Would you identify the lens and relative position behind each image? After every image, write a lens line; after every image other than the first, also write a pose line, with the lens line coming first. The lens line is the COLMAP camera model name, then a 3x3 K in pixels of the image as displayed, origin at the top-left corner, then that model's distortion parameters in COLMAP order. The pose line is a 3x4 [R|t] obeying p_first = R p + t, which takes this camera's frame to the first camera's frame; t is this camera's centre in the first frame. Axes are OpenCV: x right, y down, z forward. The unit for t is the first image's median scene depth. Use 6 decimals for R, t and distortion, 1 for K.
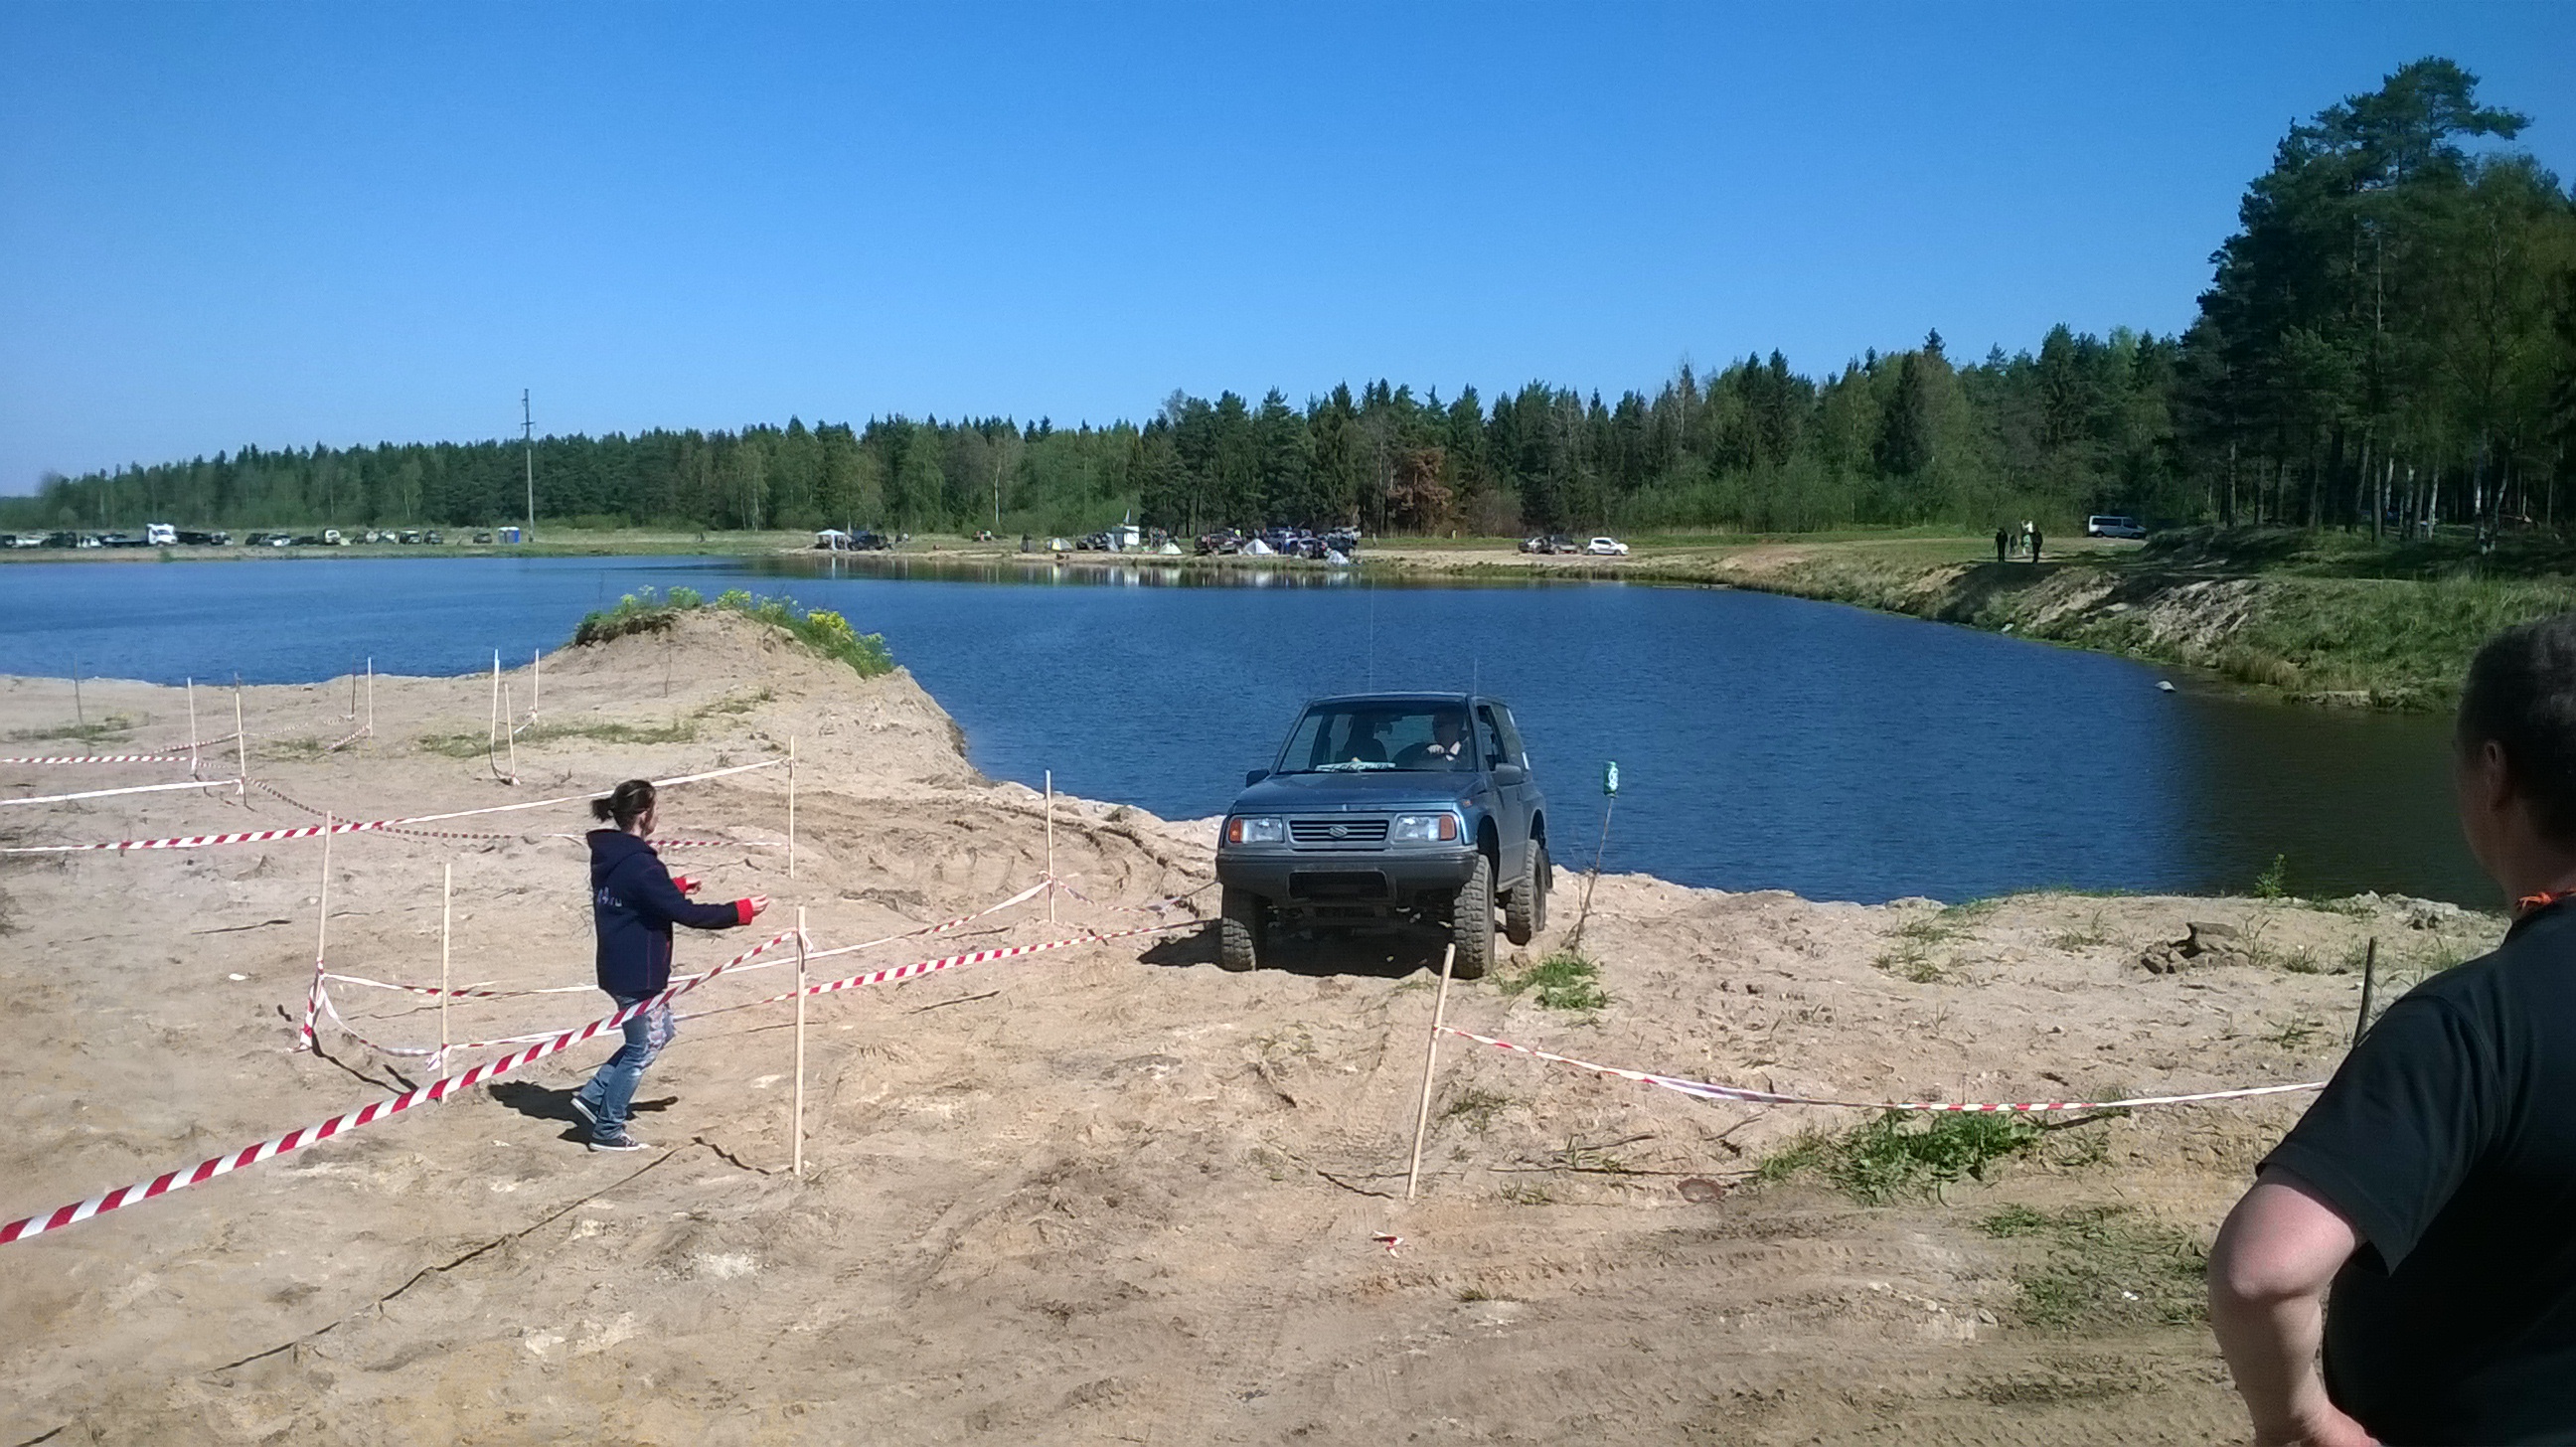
lens RADIAL K [[2125.3, 0, 1313.7], [0, 2125.3, 753.5], [0, 0, 1]] dist [-0.009811, -0.082505]
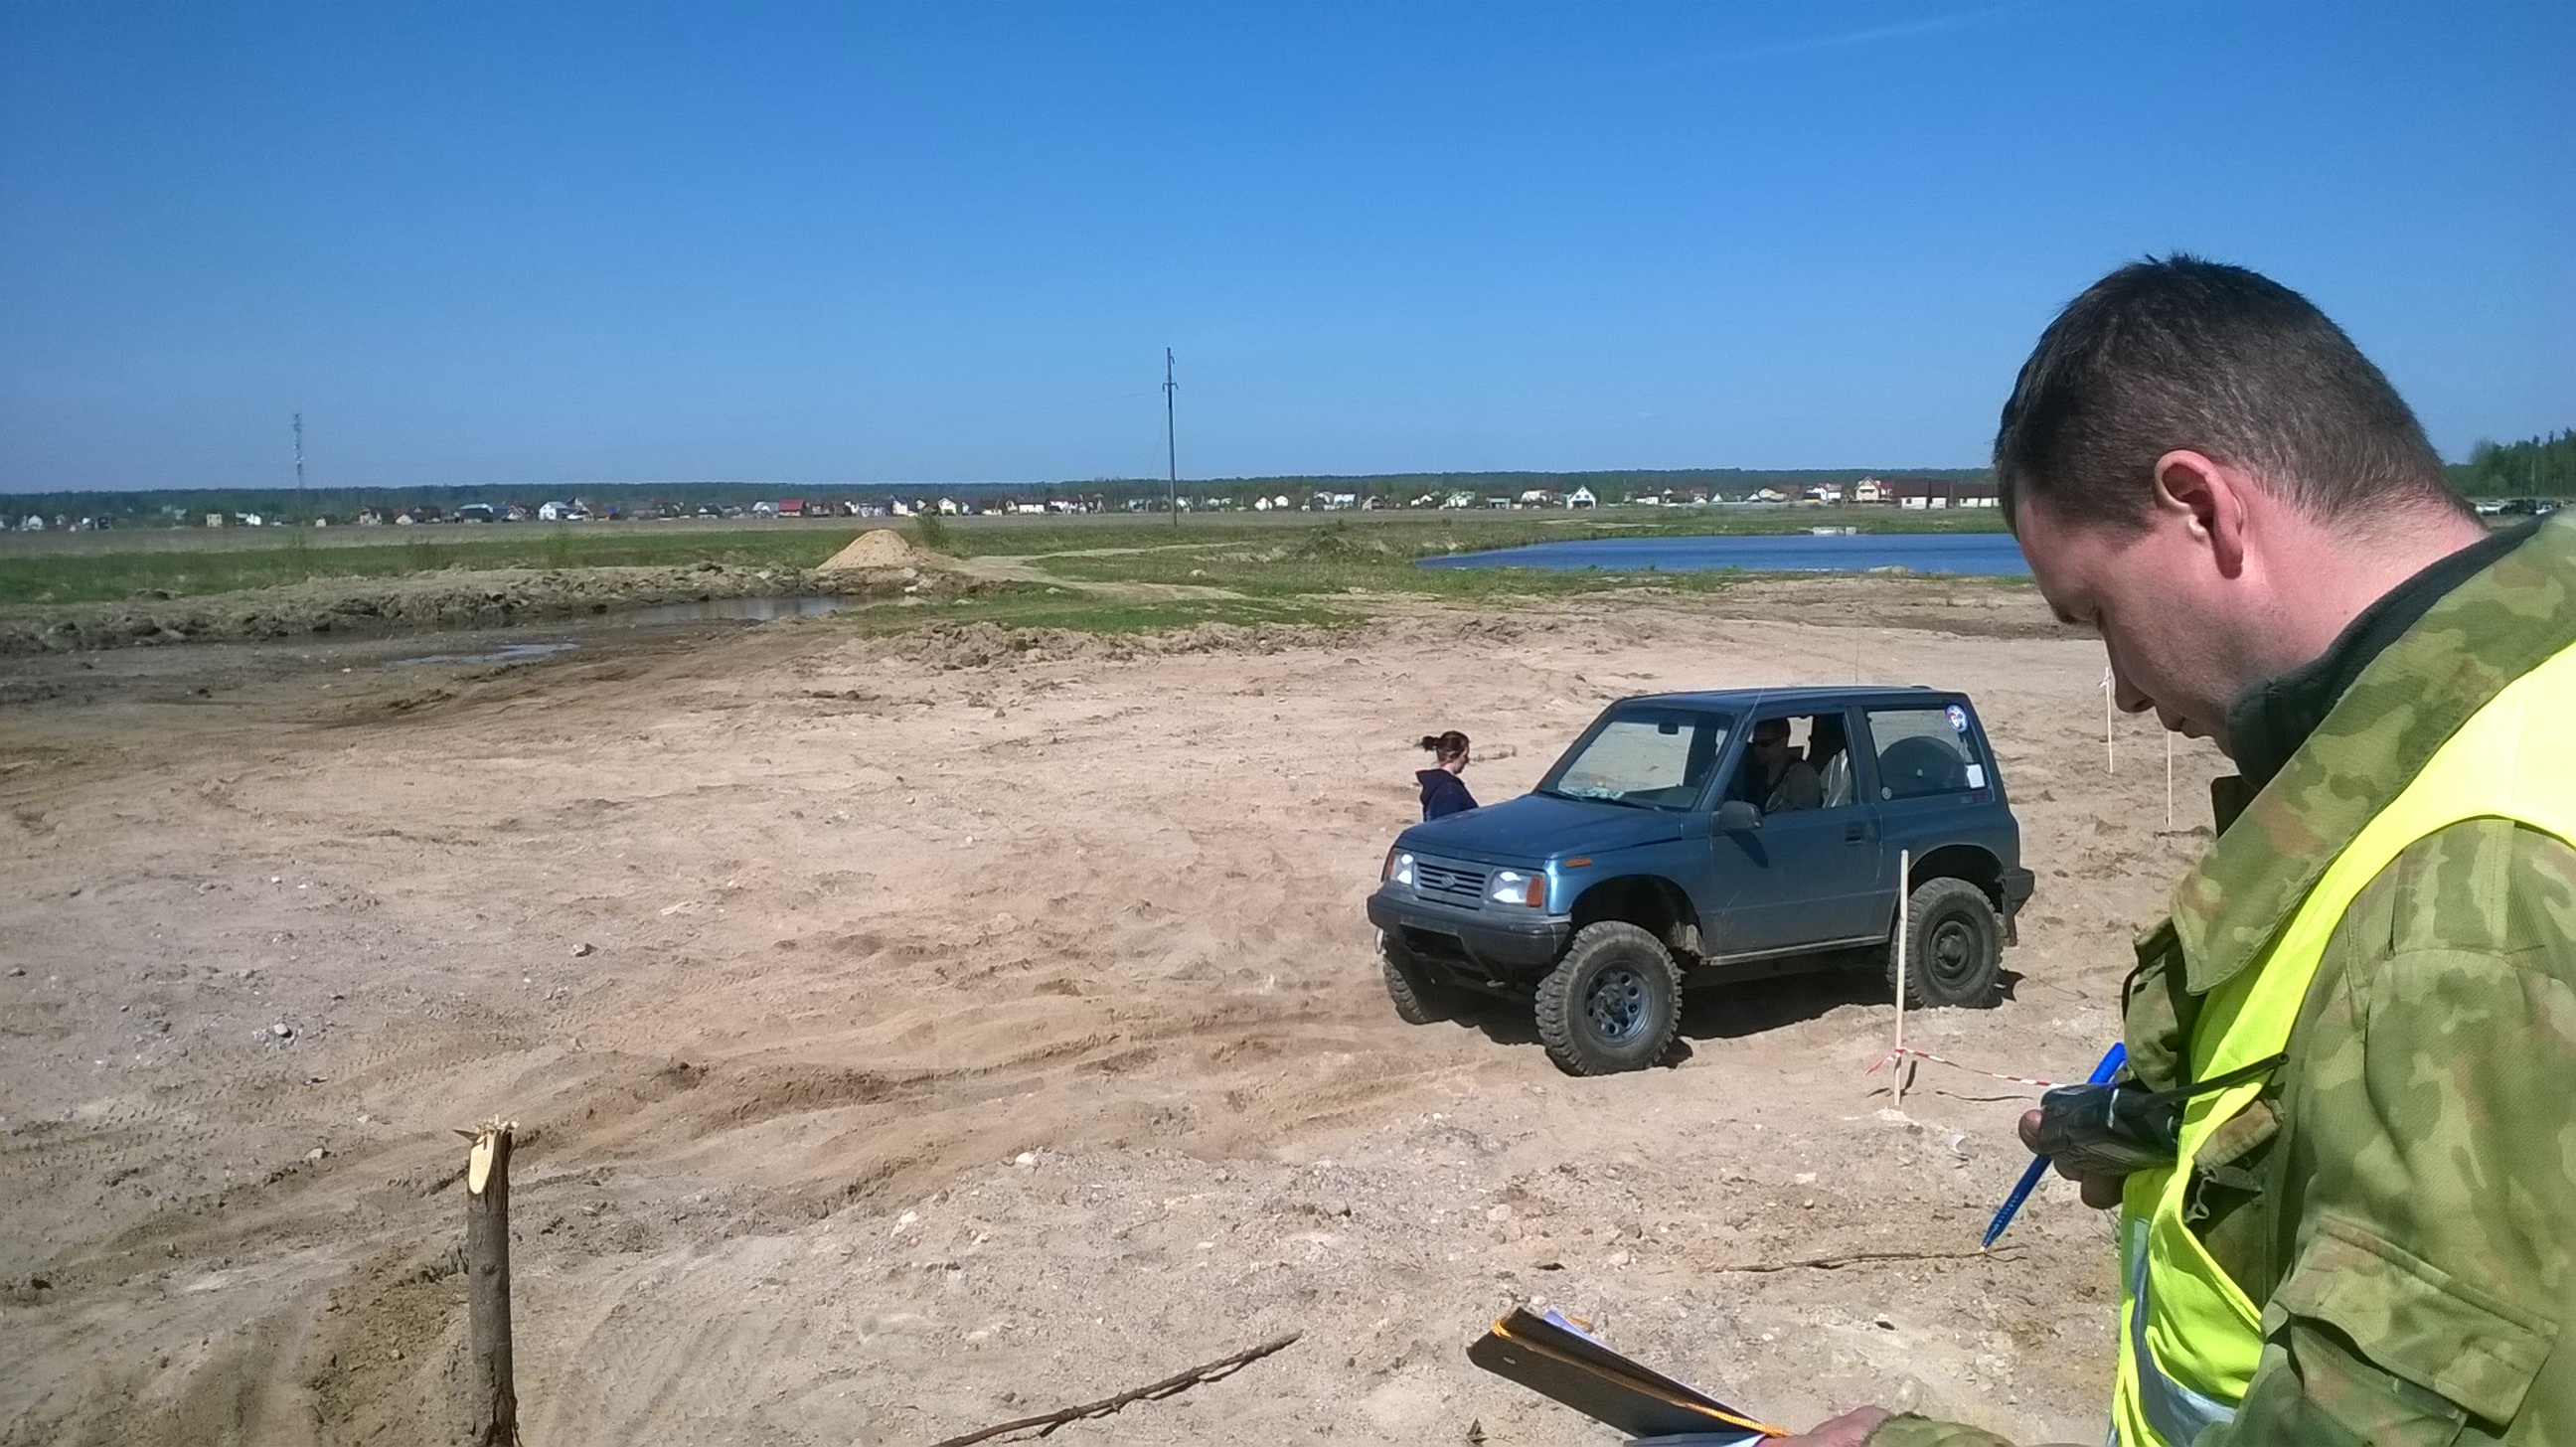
lens RADIAL K [[2136.3, 0, 1356.9], [0, 2136.3, 724.3], [0, 0, 1]] dist [-0.015734, -0.033151]
pose [[0.526292, 0.076695, -0.846838, -0.109590], [-0.075986, 0.996181, 0.042997, 0.002687], [0.846902, 0.041719, 0.530110, -0.031517]]
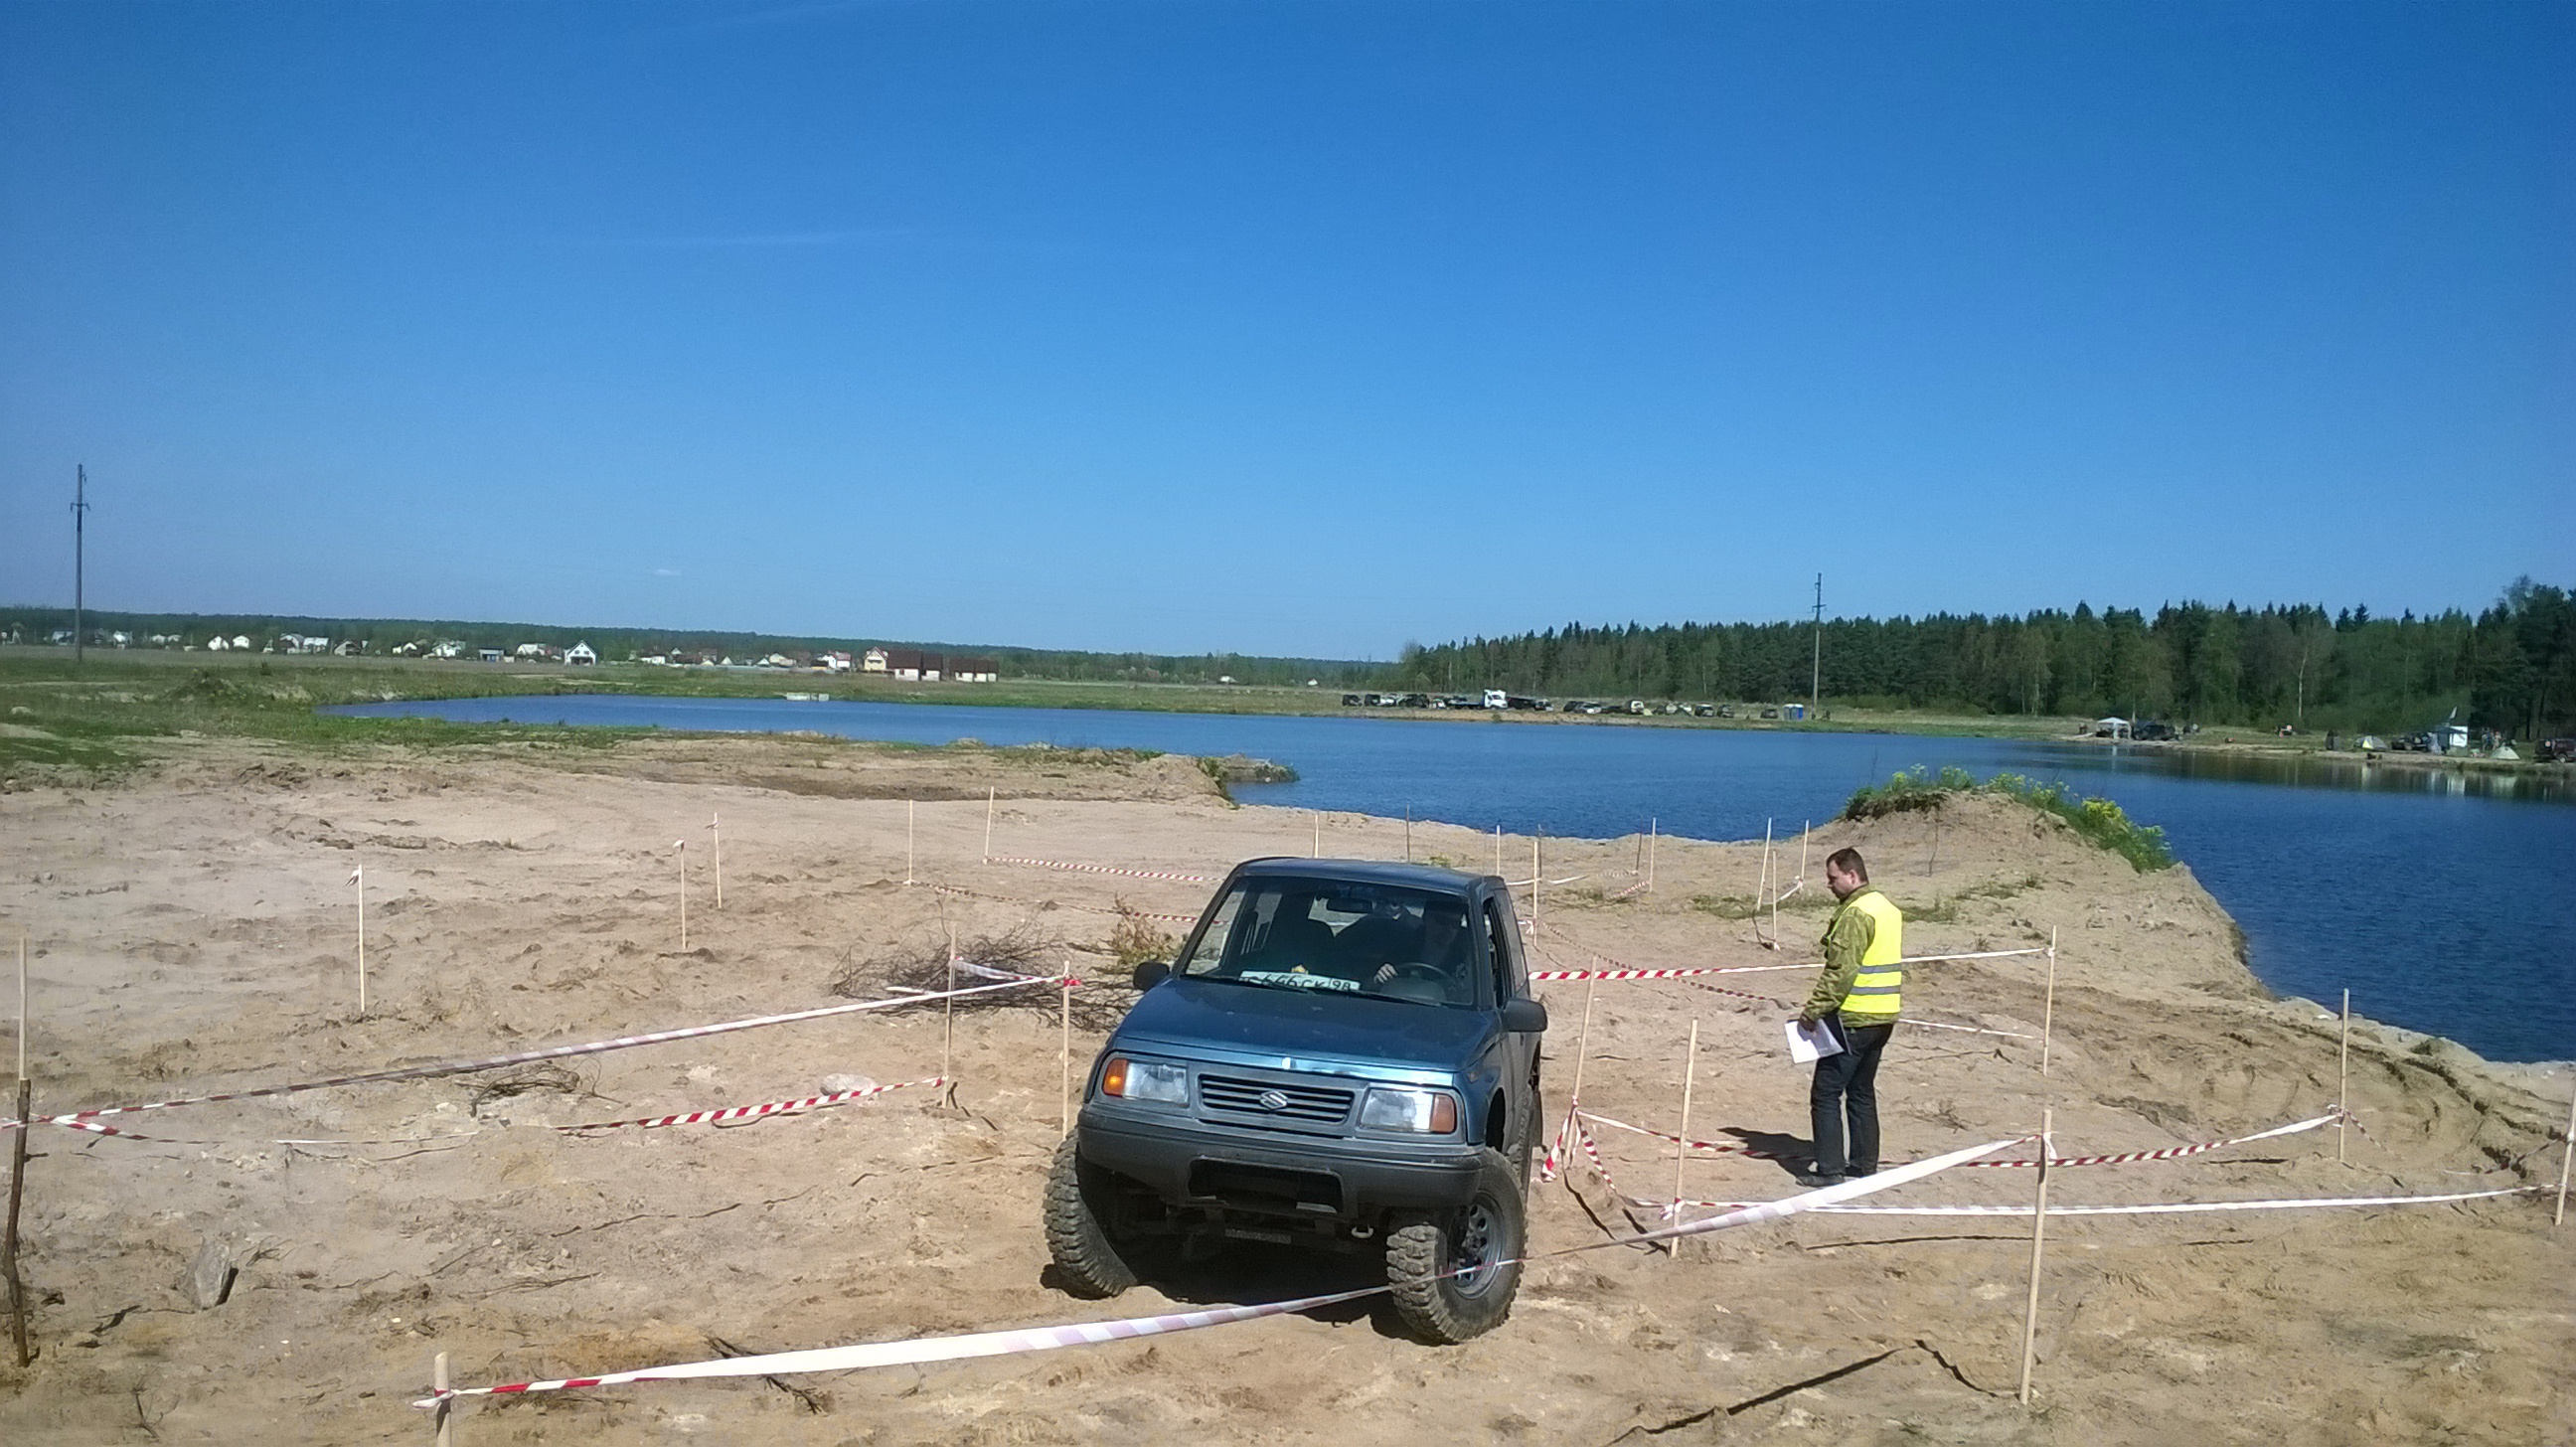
lens RADIAL K [[2116.8, 0, 1327.8], [0, 2116.8, 754.4], [0, 0, 1]] dist [0.003421, -0.091930]
pose [[0.836836, 0.043912, -0.545690, -0.002104], [-0.090294, 0.994197, -0.058466, 0.000146], [0.539956, 0.098199, 0.835945, 0.010163]]
